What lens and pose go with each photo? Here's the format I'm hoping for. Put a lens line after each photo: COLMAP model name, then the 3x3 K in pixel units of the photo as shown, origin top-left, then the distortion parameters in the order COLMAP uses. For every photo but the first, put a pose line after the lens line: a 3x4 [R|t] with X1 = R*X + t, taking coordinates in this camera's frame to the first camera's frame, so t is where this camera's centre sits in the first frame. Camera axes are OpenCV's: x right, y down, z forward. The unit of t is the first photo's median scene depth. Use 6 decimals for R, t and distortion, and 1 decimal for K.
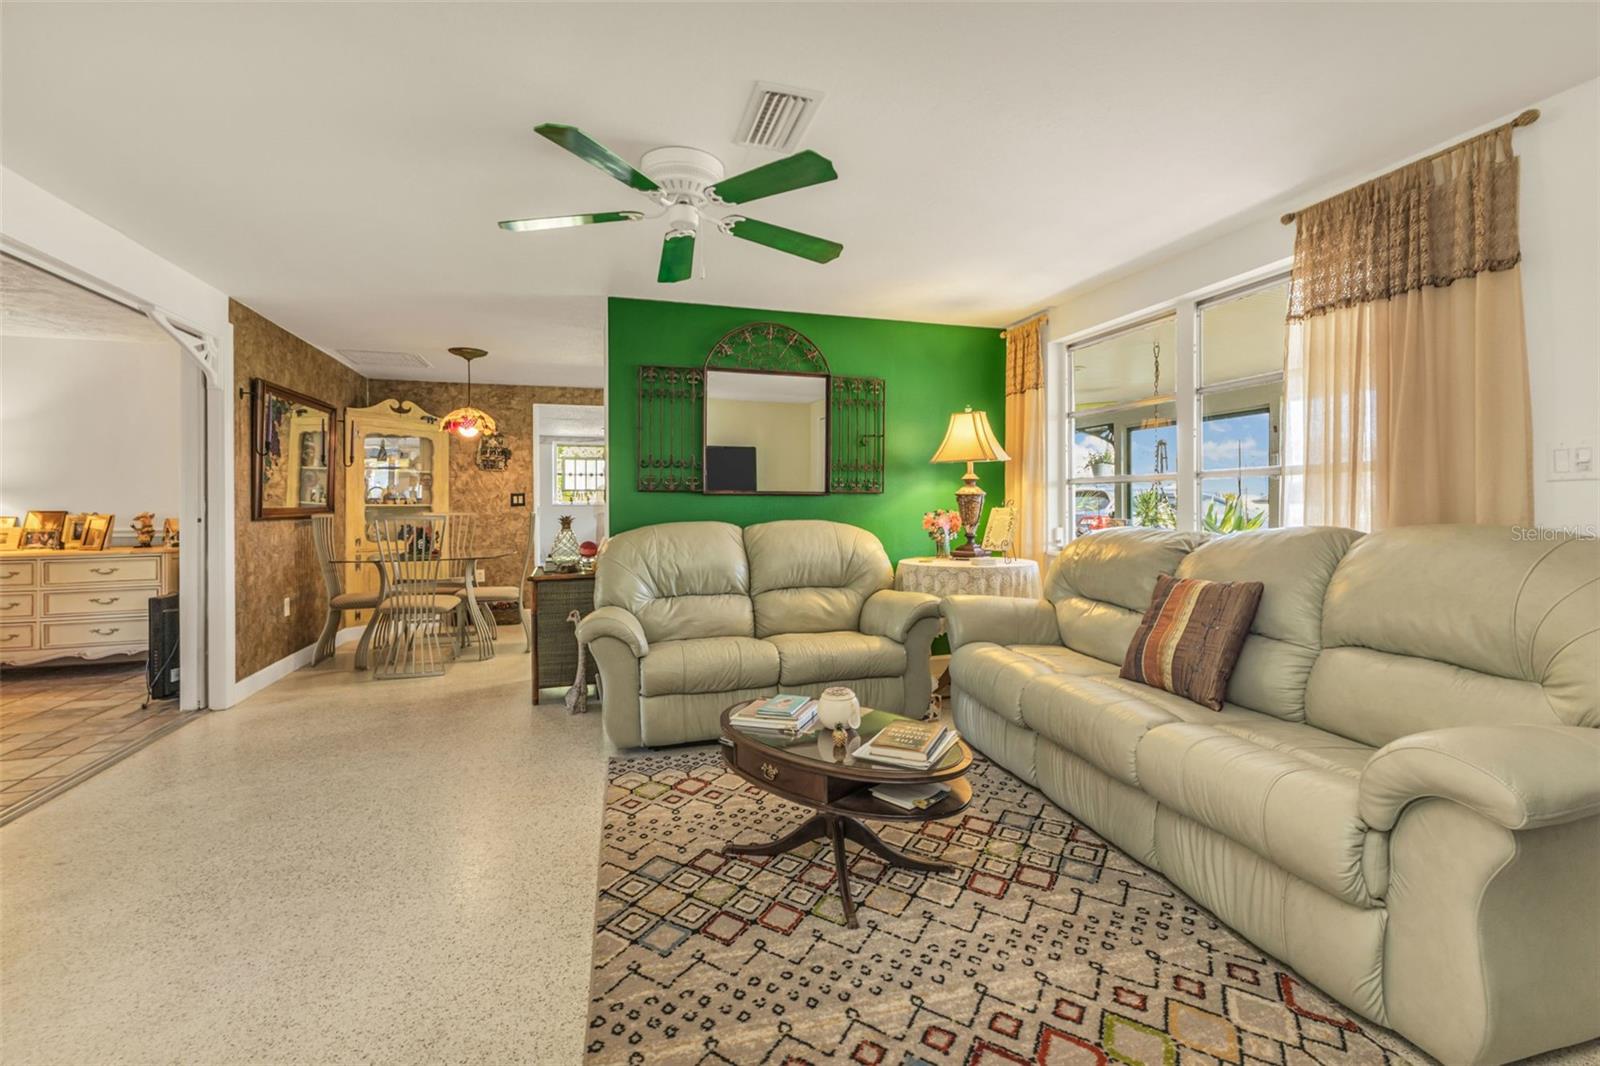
lens RADIAL K [[702.2, 0, 804.9], [0, 702.2, 503.8], [0, 0, 1]] dist [0.002020, 0.000559]
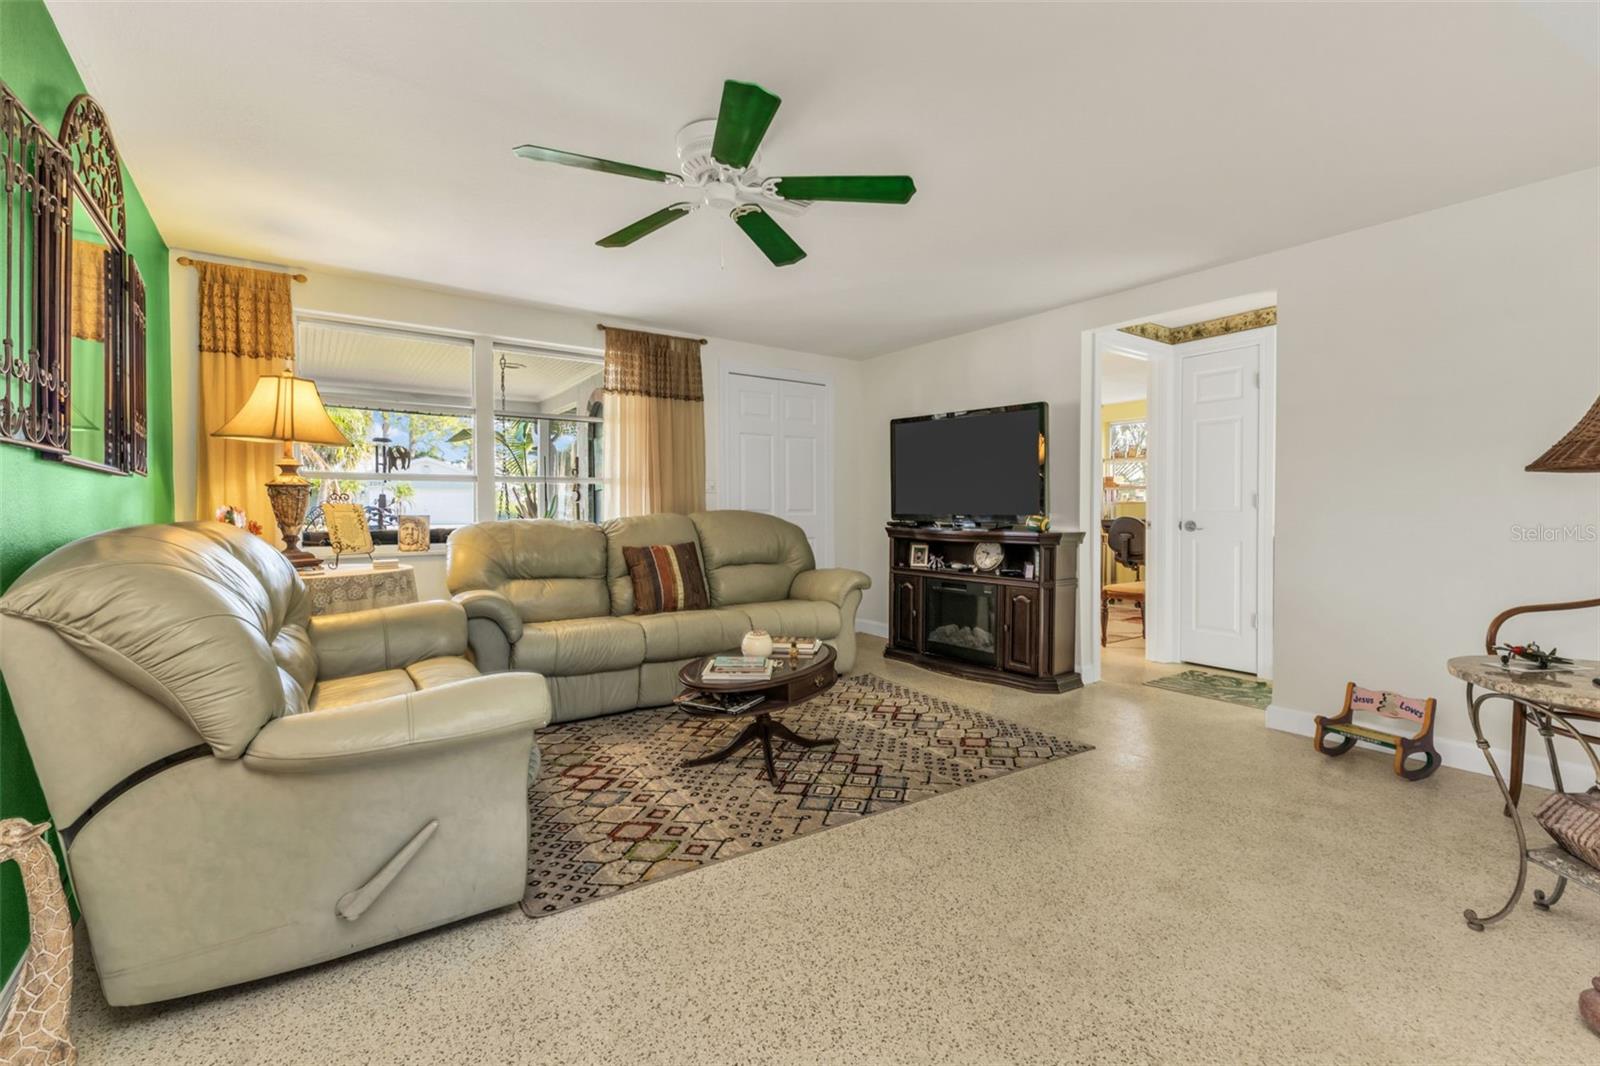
lens RADIAL K [[706.8, 0, 800.3], [0, 706.8, 511.5], [0, 0, 1]] dist [0.012873, 0.000228]
pose [[-0.320445, 0.000091, 0.947267, -1.195885], [0.001840, 0.999998, 0.000526, 0.028756], [-0.947265, 0.001911, -0.320444, 1.271468]]
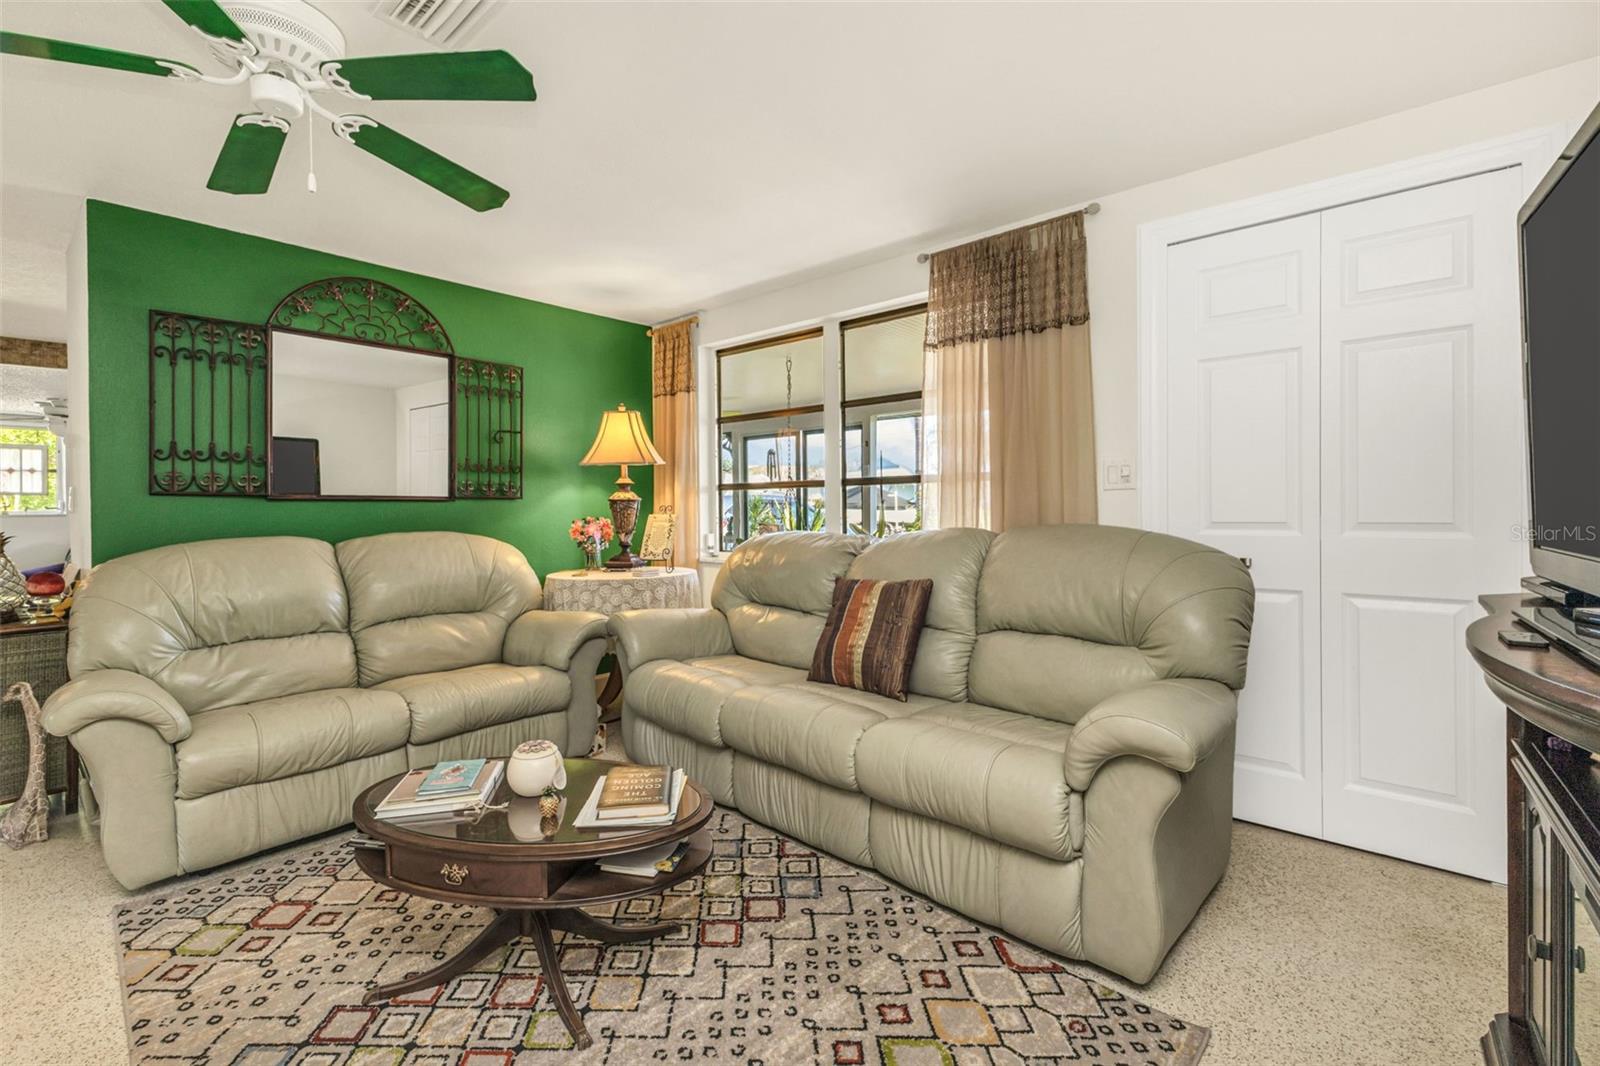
lens RADIAL K [[711.1, 0, 792.1], [0, 711.1, 509.2], [0, 0, 1]] dist [0.008075, -0.001365]
pose [[0.854082, -0.005193, 0.520113, -0.114152], [0.006014, 0.999982, 0.000109, -0.000153], [-0.520104, 0.003035, 0.854098, 0.147263]]
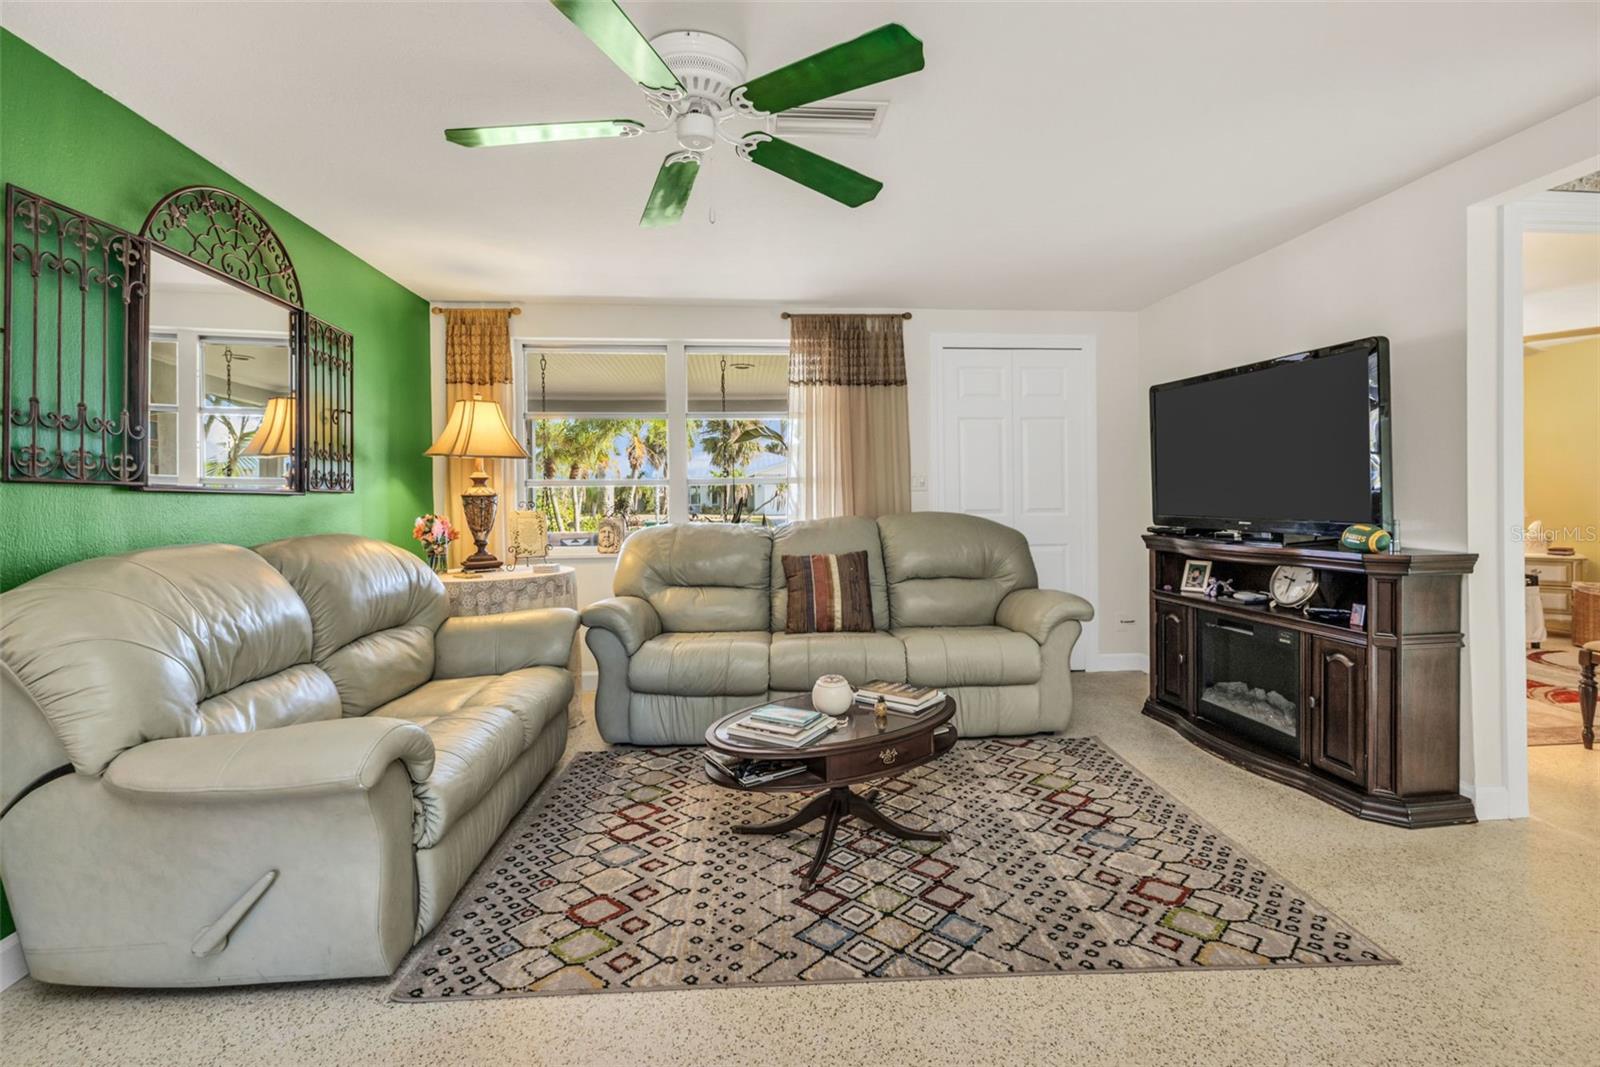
lens RADIAL K [[717.2, 0, 796.4], [0, 717.2, 498.2], [0, 0, 1]] dist [0.010855, 0.000051]
pose [[0.208234, 0.002047, 0.978077, -0.965941], [0.010105, 0.999940, -0.004245, -0.003652], [-0.978027, 0.010767, 0.208201, 0.767983]]
